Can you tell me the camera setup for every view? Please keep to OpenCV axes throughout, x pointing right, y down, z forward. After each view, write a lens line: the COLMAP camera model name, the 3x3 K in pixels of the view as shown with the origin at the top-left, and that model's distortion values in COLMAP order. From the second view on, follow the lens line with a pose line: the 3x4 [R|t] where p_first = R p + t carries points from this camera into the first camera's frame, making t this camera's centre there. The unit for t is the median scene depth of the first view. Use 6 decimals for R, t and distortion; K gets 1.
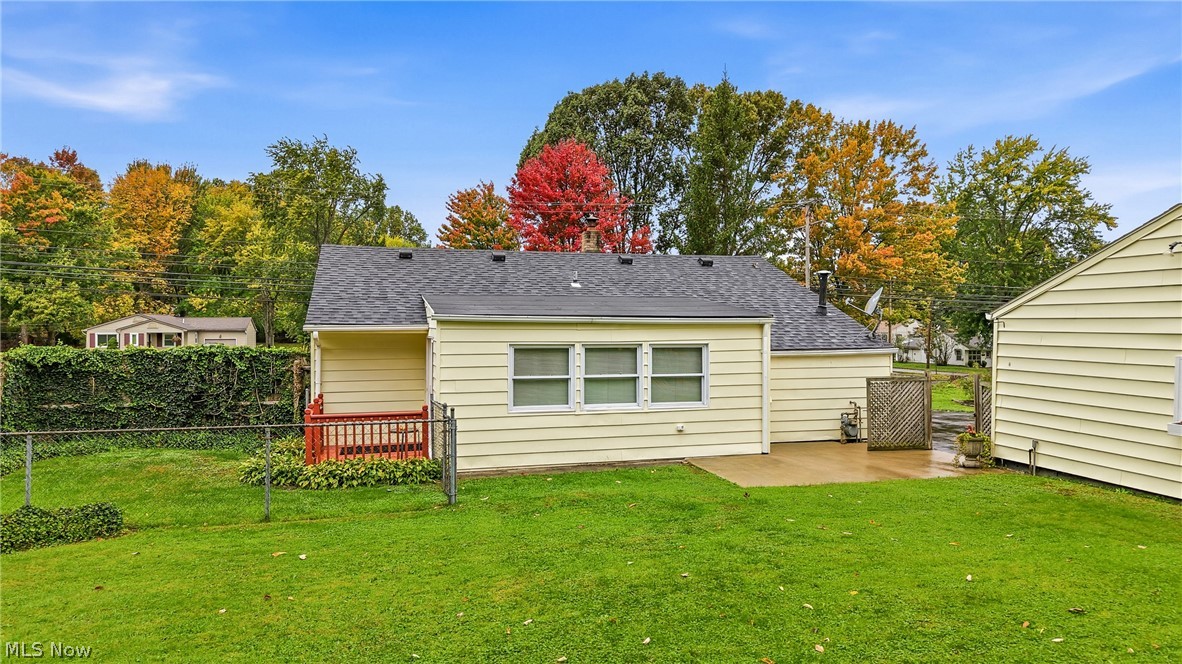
lens RADIAL K [[794.5, 0, 588.6], [0, 794.5, 329.7], [0, 0, 1]] dist [0.017004, -0.018097]
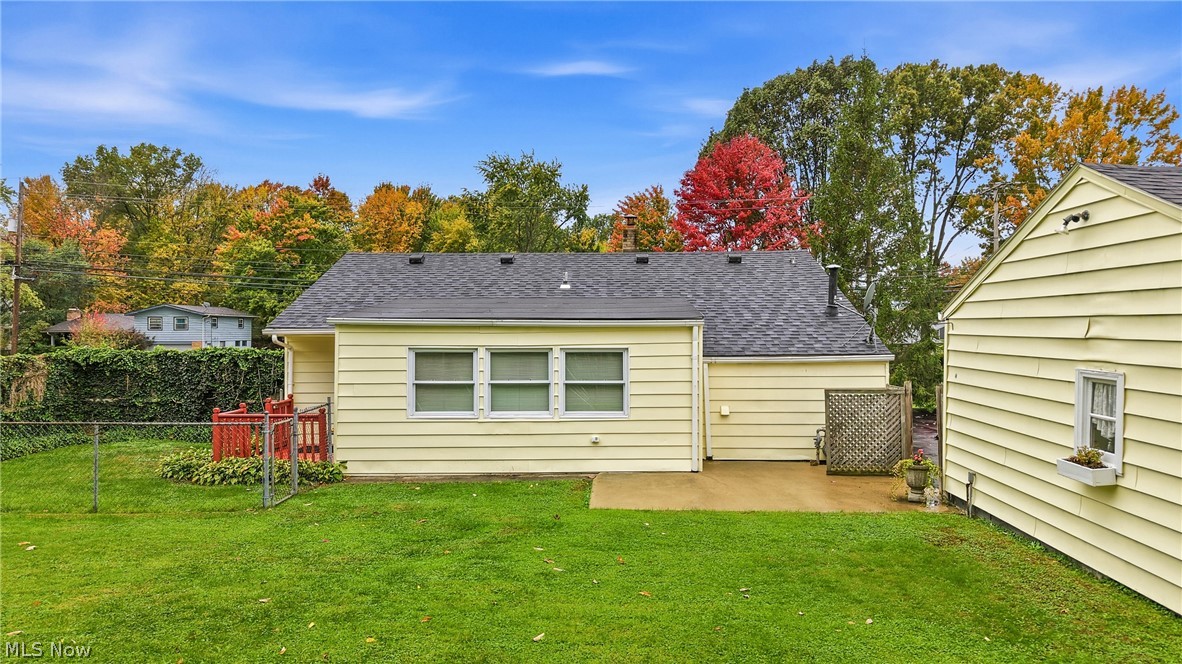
lens RADIAL K [[794.5, 0, 591.9], [0, 794.5, 327.0], [0, 0, 1]] dist [0.017004, -0.018097]
pose [[0.955477, -0.003293, -0.295047, 0.332245], [0.001148, 0.999972, -0.007443, -0.000225], [0.295064, 0.006773, 0.955454, 0.100881]]
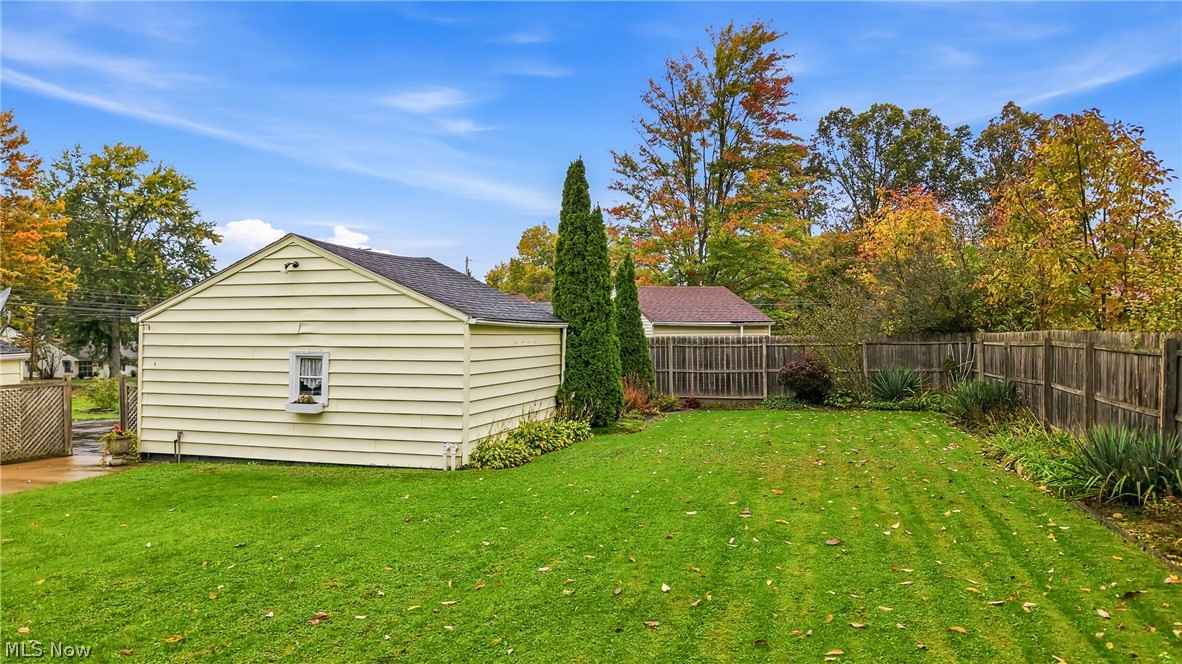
lens RADIAL K [[794.5, 0, 596.2], [0, 794.5, 344.1], [0, 0, 1]] dist [0.017004, -0.018097]
pose [[0.517590, -0.012832, 0.855533, -0.069570], [0.008501, 0.999915, 0.009855, 0.008278], [-0.855587, 0.002172, 0.517655, -0.058067]]
